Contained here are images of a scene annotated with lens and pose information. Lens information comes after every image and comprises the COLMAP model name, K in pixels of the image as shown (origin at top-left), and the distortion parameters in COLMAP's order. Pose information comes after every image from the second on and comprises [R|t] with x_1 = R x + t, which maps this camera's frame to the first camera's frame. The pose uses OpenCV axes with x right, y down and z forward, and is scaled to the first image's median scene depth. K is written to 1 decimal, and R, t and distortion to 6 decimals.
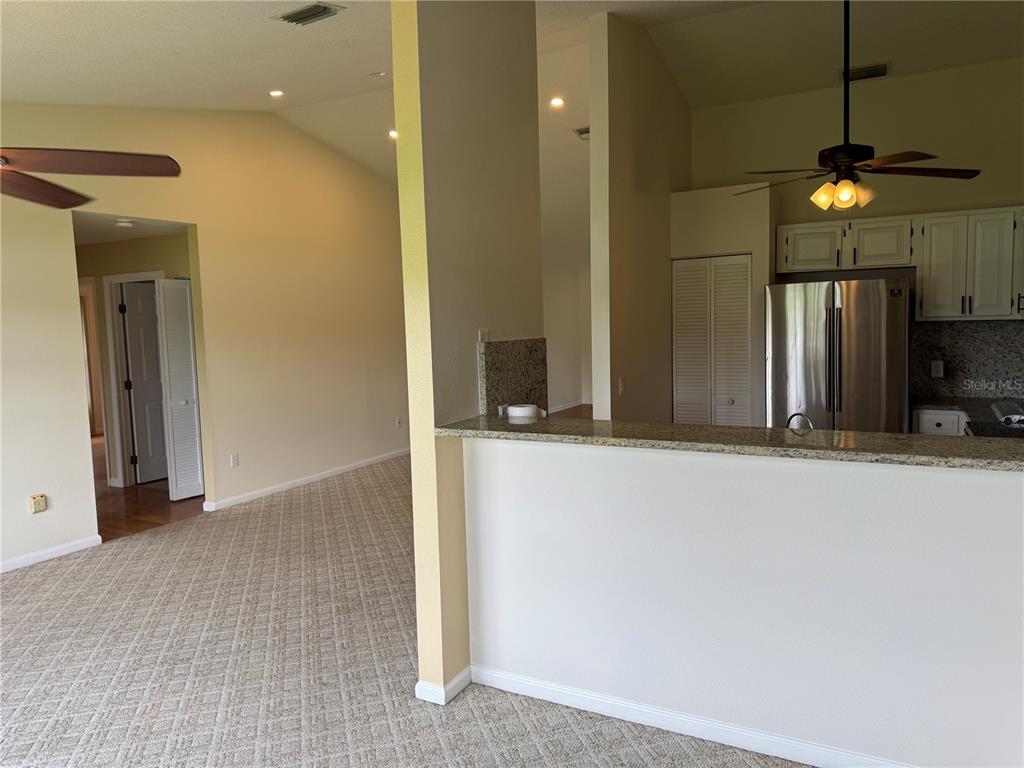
lens RADIAL K [[715.1, 0, 512.0], [0, 715.1, 384.0], [0, 0, 1]] dist [0.198313, -0.268716]
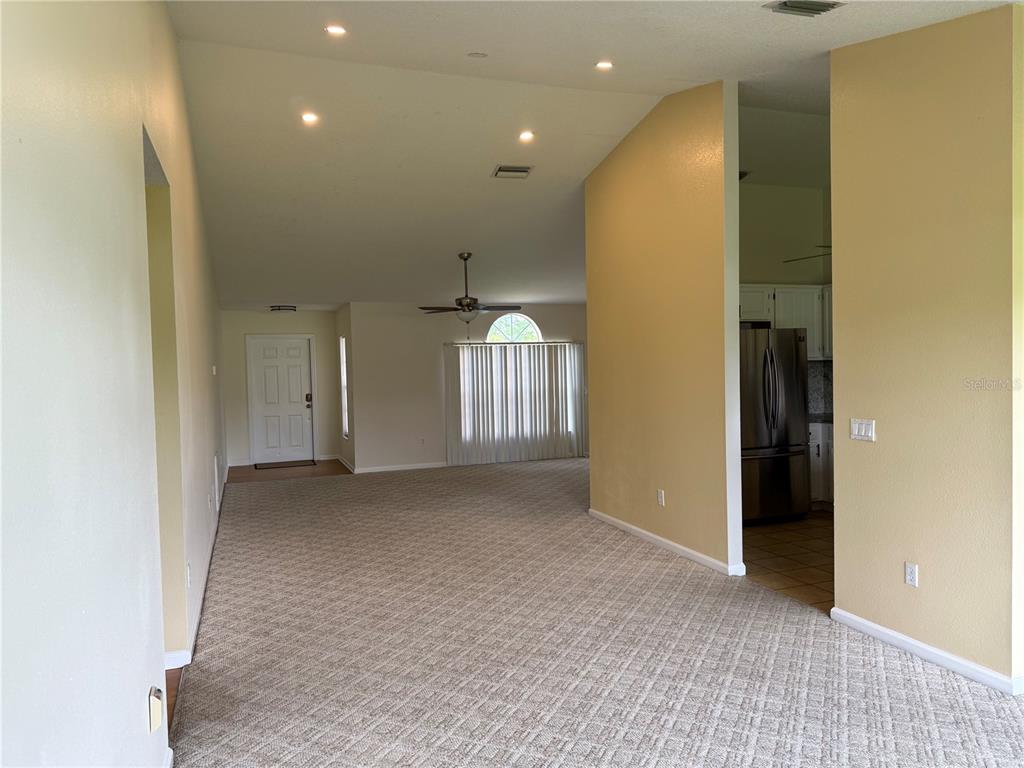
lens RADIAL K [[715.1, 0, 512.0], [0, 715.1, 384.0], [0, 0, 1]] dist [0.198313, -0.268716]
pose [[0.658222, -0.011310, 0.752739, -0.829618], [0.069711, 0.996507, -0.045984, -0.011474], [-0.749589, 0.082742, 0.656711, 0.478700]]
